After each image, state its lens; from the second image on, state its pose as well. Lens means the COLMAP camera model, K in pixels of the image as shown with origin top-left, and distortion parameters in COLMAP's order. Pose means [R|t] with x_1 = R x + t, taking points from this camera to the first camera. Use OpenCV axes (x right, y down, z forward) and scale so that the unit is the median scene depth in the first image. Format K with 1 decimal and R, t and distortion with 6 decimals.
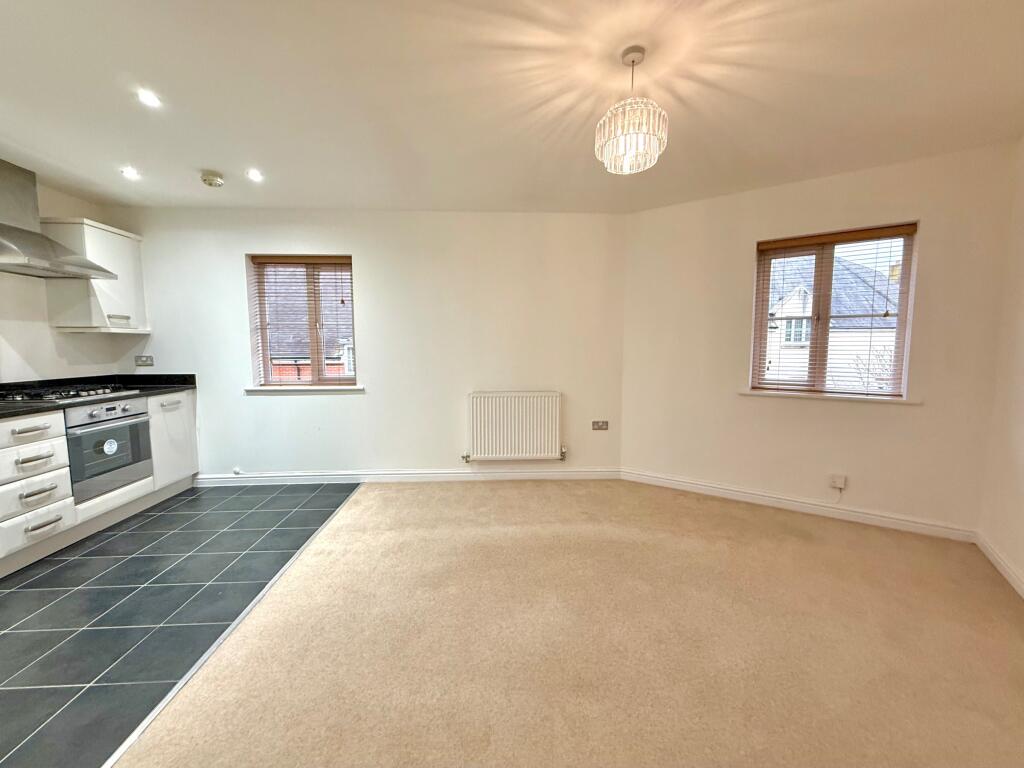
lens RADIAL K [[418.3, 0, 508.8], [0, 418.3, 380.2], [0, 0, 1]] dist [-0.000862, 0.000004]
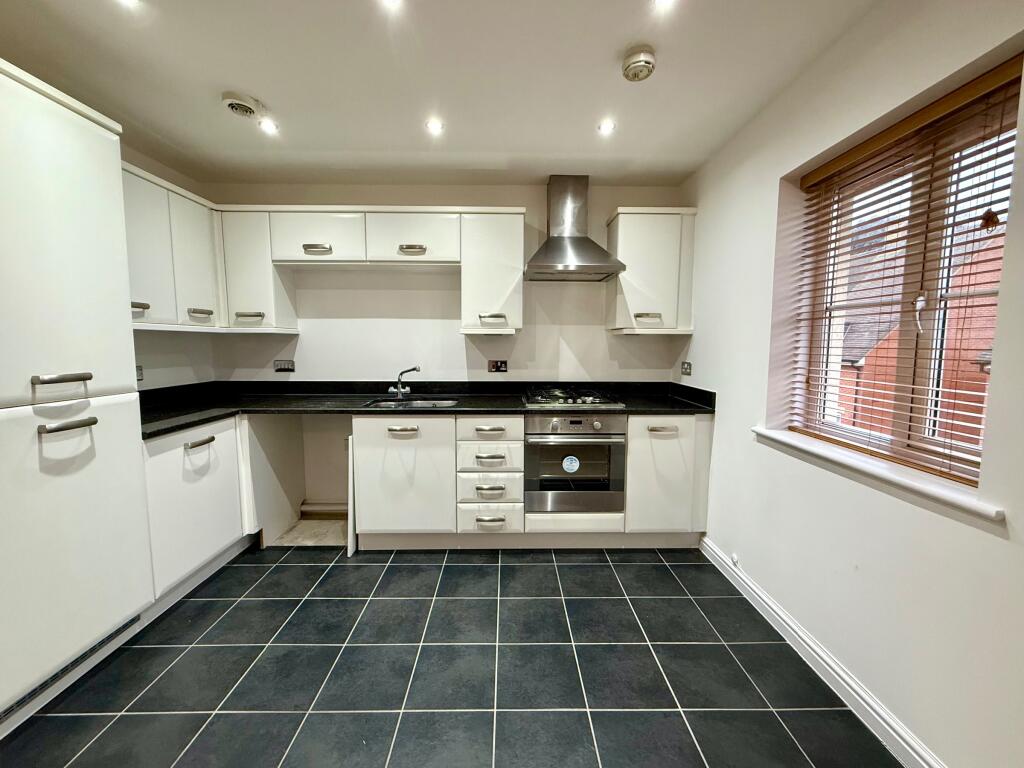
lens RADIAL K [[412.9, 0, 512.0], [0, 412.9, 384.0], [0, 0, 1]] dist [-0.000743, 0.000004]
pose [[-0.042750, 0.099142, -0.994155, -0.086591], [-0.084395, 0.991149, 0.102471, -0.080378], [0.995515, 0.088283, -0.034004, 0.812301]]
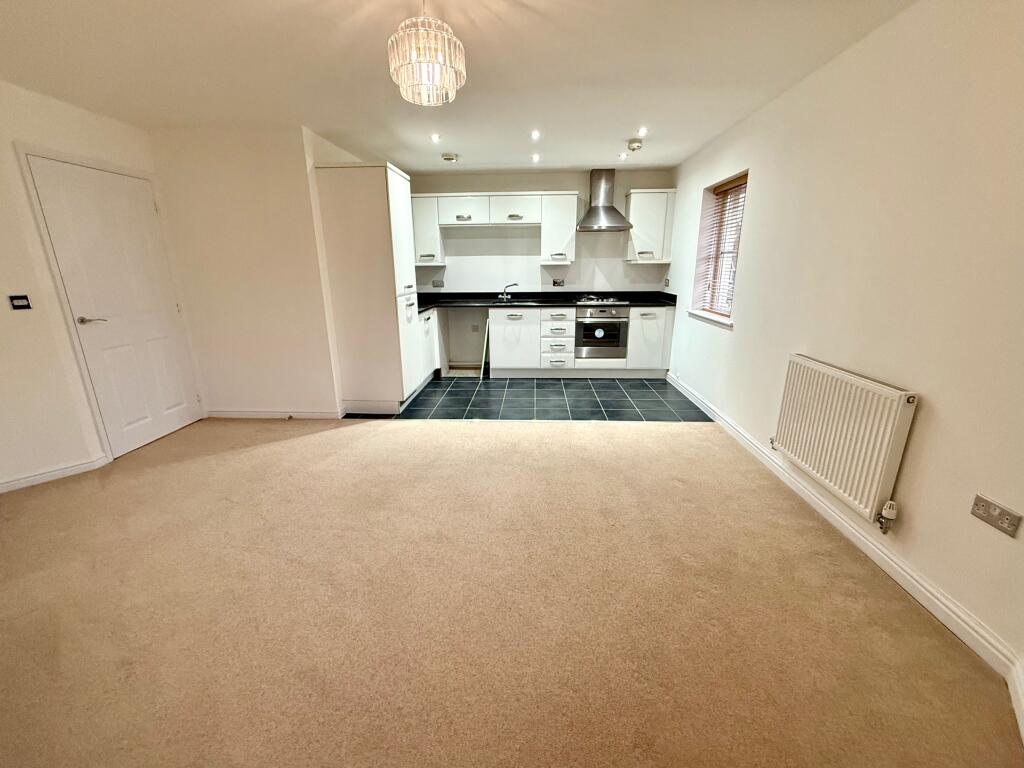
lens RADIAL K [[418.3, 0, 508.8], [0, 418.3, 380.2], [0, 0, 1]] dist [-0.000862, 0.000004]
pose [[-0.116882, 0.264986, -0.957142, 0.728349], [-0.071778, 0.958974, 0.274258, -0.093179], [0.990549, 0.100758, -0.093066, 0.738448]]
